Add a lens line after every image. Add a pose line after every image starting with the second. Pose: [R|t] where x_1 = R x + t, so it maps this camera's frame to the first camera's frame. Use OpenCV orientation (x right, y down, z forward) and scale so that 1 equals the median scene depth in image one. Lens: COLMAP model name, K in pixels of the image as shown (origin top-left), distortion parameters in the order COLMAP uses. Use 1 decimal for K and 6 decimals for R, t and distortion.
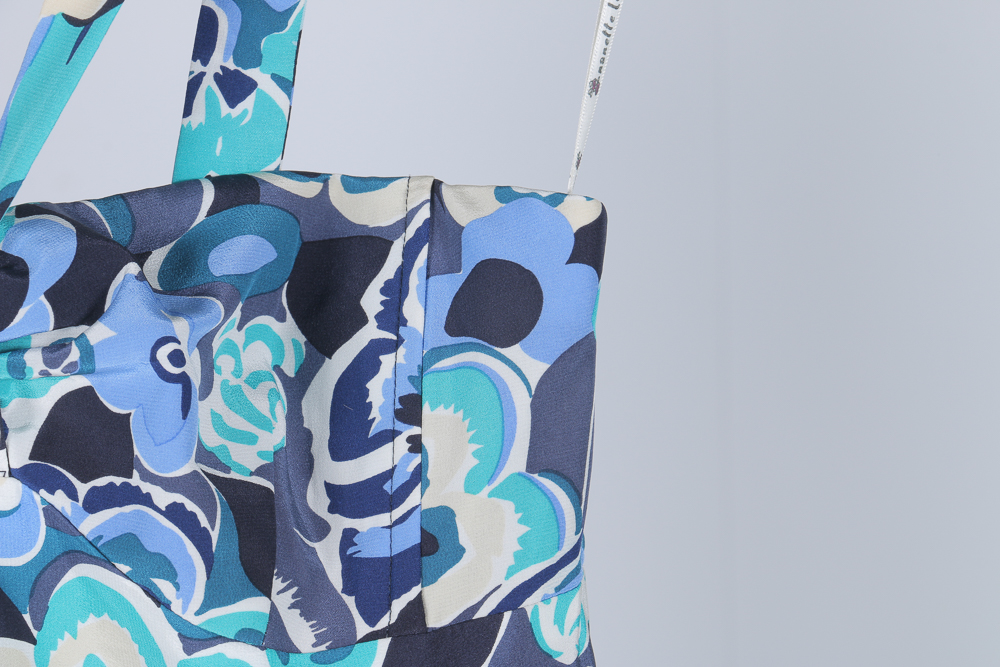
lens RADIAL K [[4968.3, 0, 500.0], [0, 4968.3, 333.5], [0, 0, 1]] dist [1.606043, -5.253111]
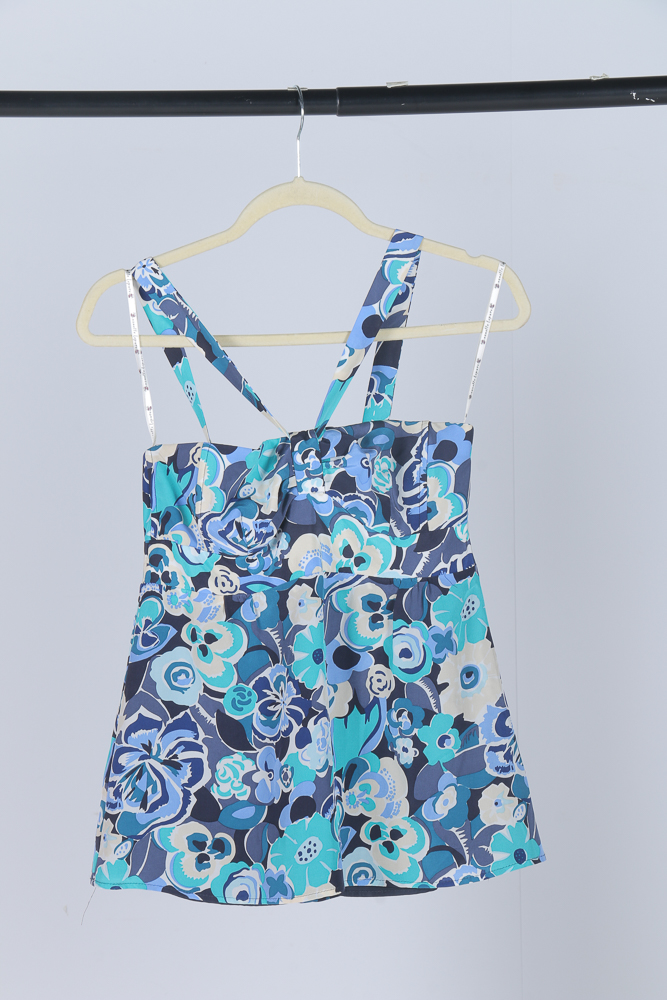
lens RADIAL K [[3876.0, 0, 333.5], [0, 3876.0, 500.0], [0, 0, 1]] dist [0.157330, 0.127918]
pose [[0.999942, -0.000477, -0.010756, -0.056935], [-0.000195, 0.998050, -0.062415, 0.225550], [0.010764, 0.062414, 0.997992, -2.076671]]
